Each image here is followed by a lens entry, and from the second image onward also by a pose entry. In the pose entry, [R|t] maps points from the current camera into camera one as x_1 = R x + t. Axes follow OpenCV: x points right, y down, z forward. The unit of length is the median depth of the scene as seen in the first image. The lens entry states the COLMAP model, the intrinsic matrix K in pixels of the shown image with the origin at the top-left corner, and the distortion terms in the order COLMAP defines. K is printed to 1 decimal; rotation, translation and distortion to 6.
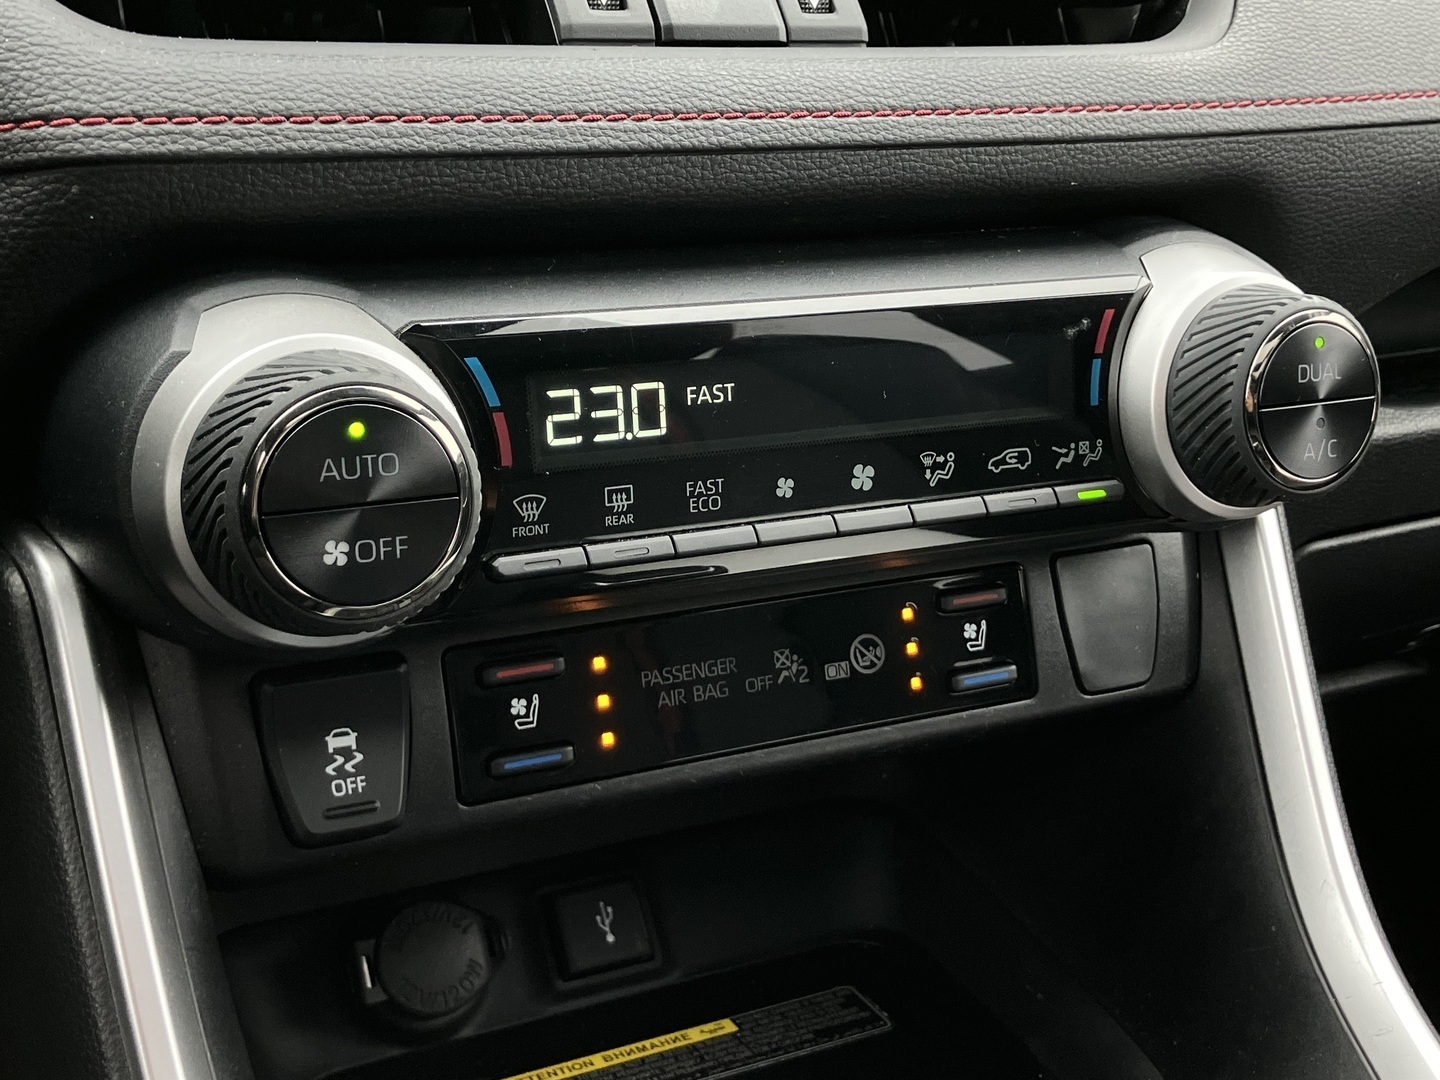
lens RADIAL K [[1925.5, 0, 720.0], [0, 1925.5, 540.0], [0, 0, 1]] dist [-0.007327, -0.011141]
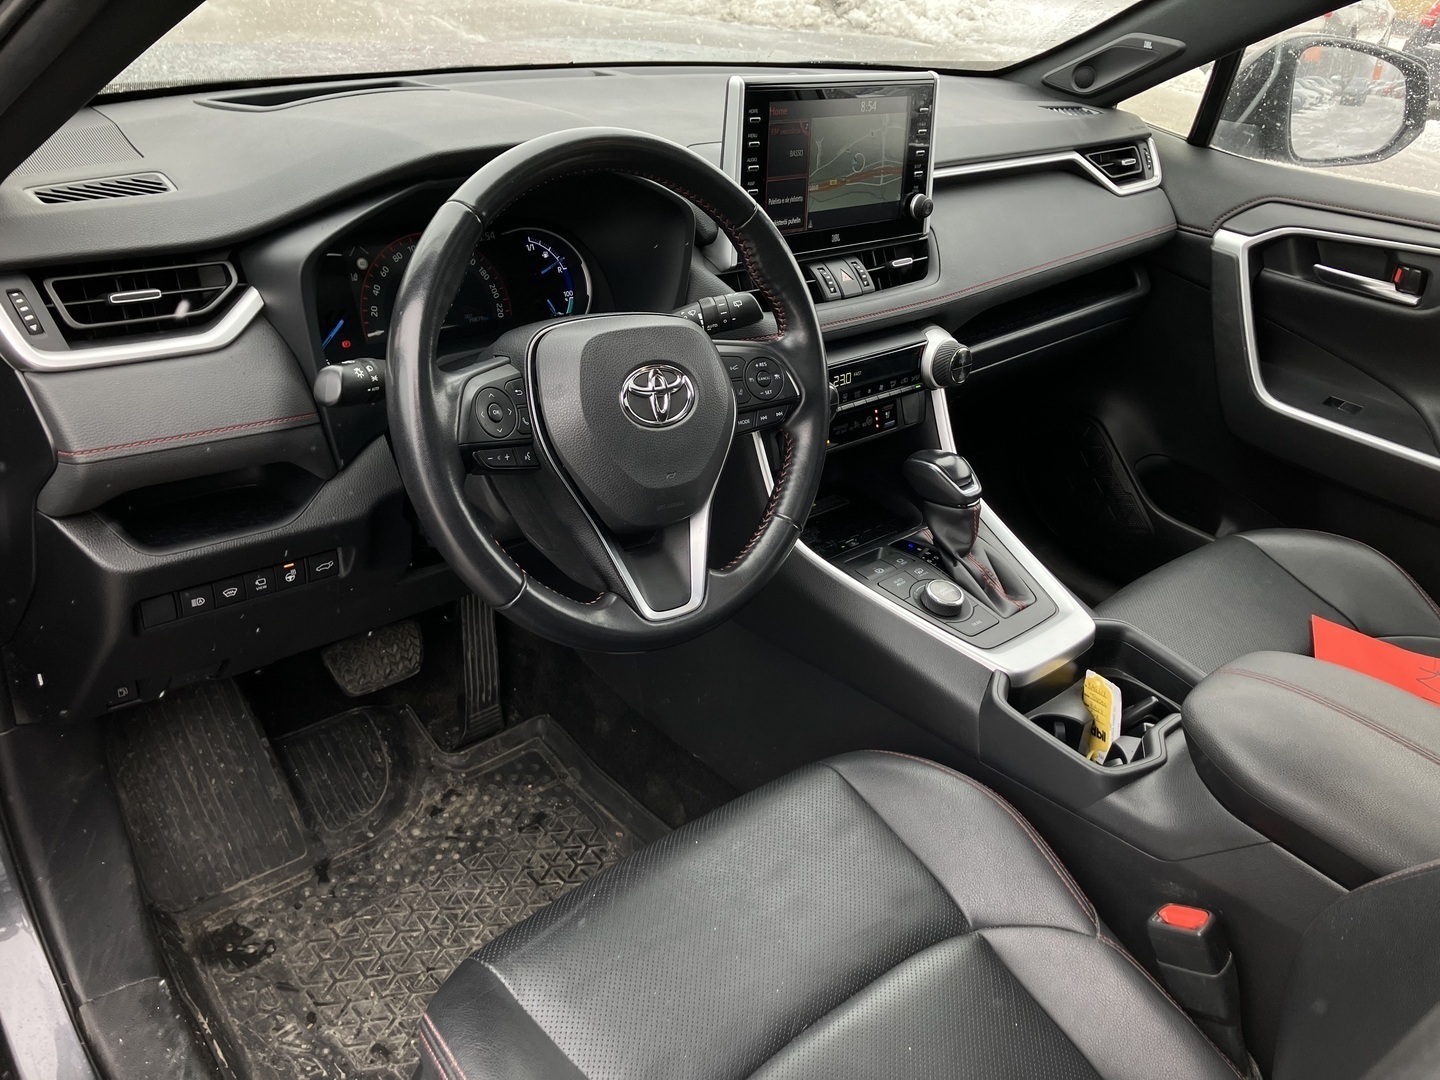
lens RADIAL K [[1168.1, 0, 720.0], [0, 1168.1, 540.0], [0, 0, 1]] dist [0.000875, -0.000098]
pose [[0.959230, -0.077348, 0.271836, -1.109315], [0.013822, 0.973510, 0.228225, -0.323899], [-0.282288, -0.215163, 0.934890, -1.686686]]
